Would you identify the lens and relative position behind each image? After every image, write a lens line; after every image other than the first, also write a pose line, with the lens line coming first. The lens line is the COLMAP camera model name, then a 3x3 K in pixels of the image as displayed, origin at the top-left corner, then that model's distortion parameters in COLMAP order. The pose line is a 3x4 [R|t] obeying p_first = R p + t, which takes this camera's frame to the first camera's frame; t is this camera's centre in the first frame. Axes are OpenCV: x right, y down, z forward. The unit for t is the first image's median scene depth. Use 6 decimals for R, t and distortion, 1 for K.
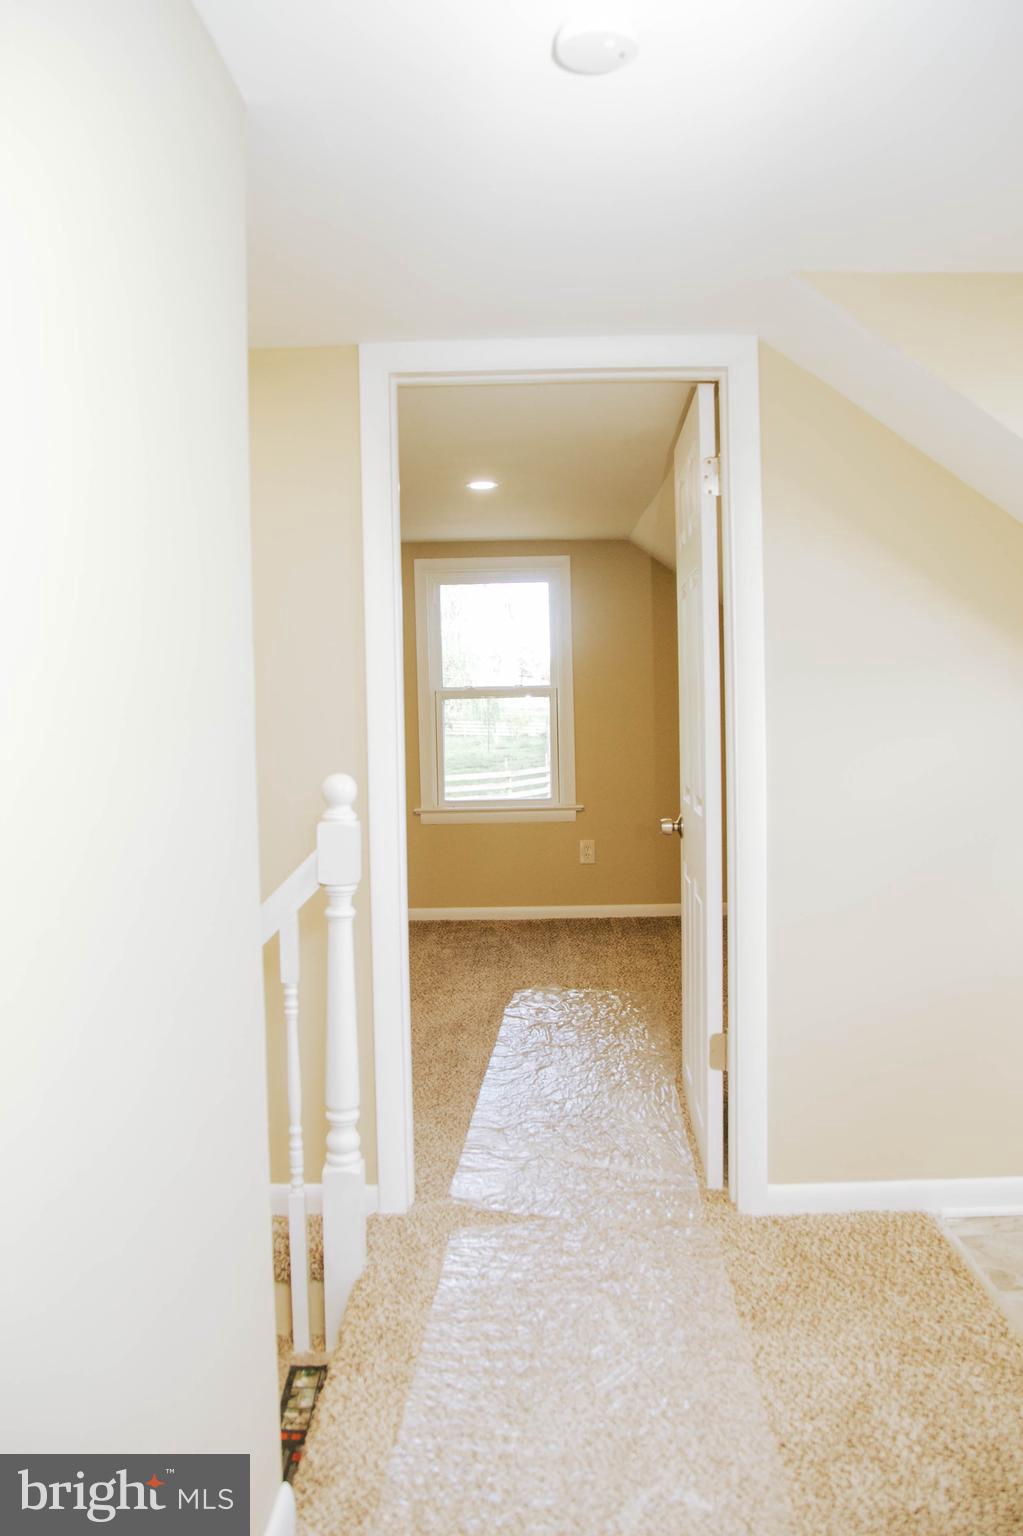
lens RADIAL K [[1162.0, 0, 509.7], [0, 1162.0, 717.3], [0, 0, 1]] dist [-0.119420, 0.073500]
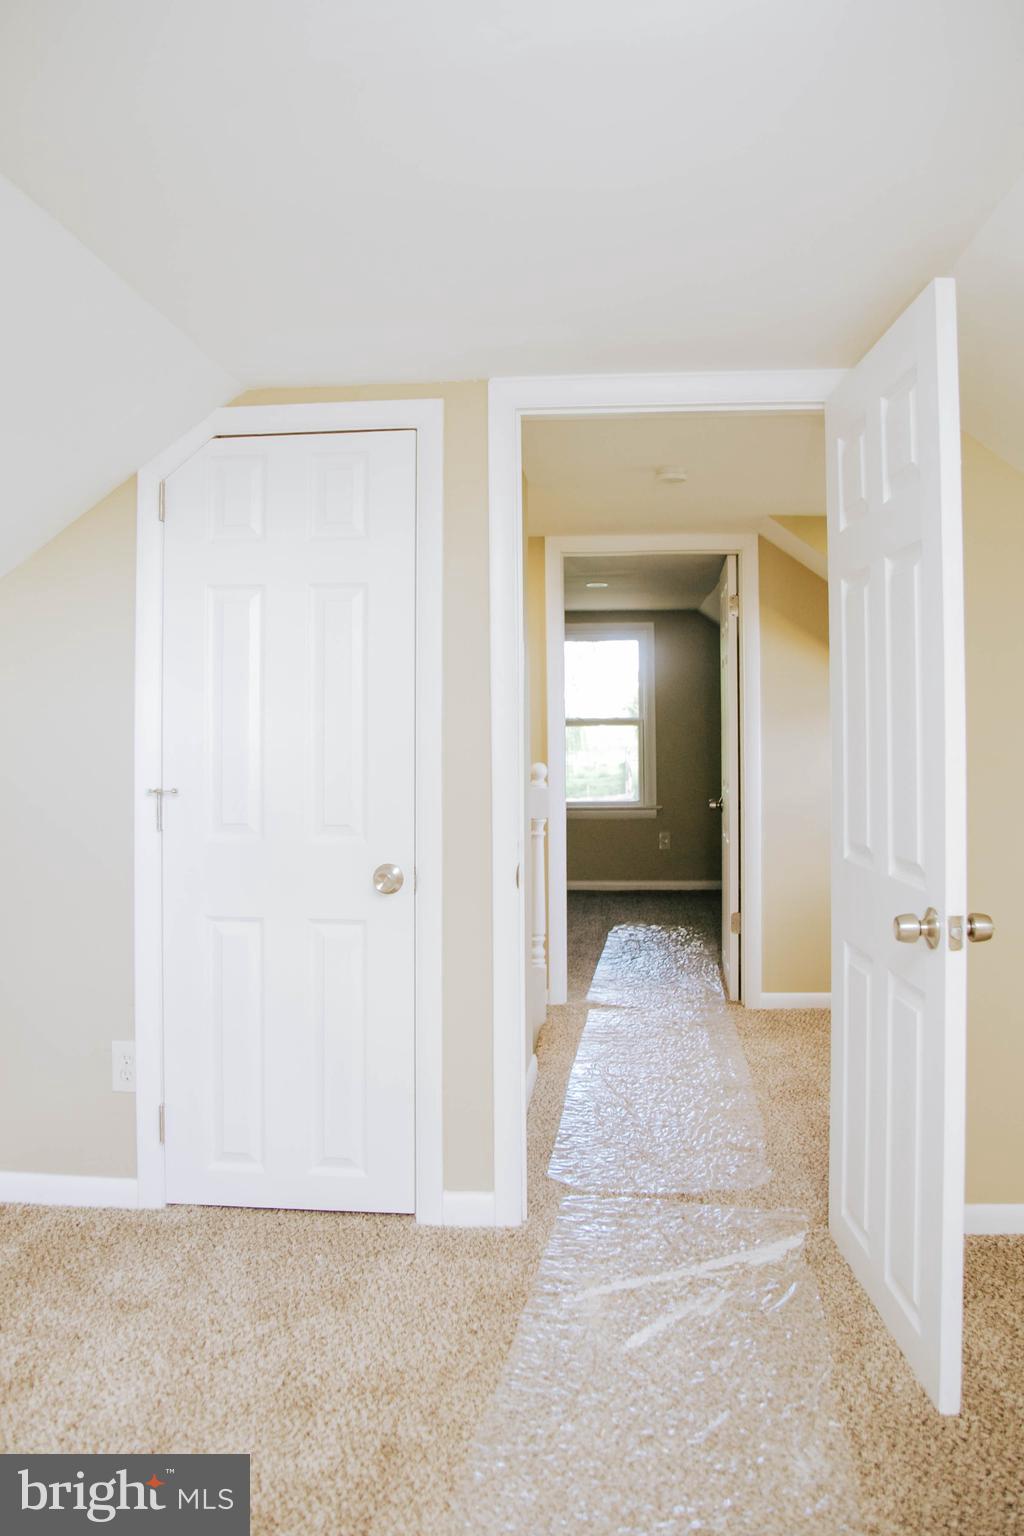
lens RADIAL K [[1162.0, 0, 510.2], [0, 1162.0, 717.3], [0, 0, 1]] dist [-0.119420, 0.073500]
pose [[0.997679, 0.009633, -0.067412, -0.043280], [-0.011332, 0.999626, -0.024869, 0.013648], [0.067147, 0.025575, 0.997415, -0.677950]]
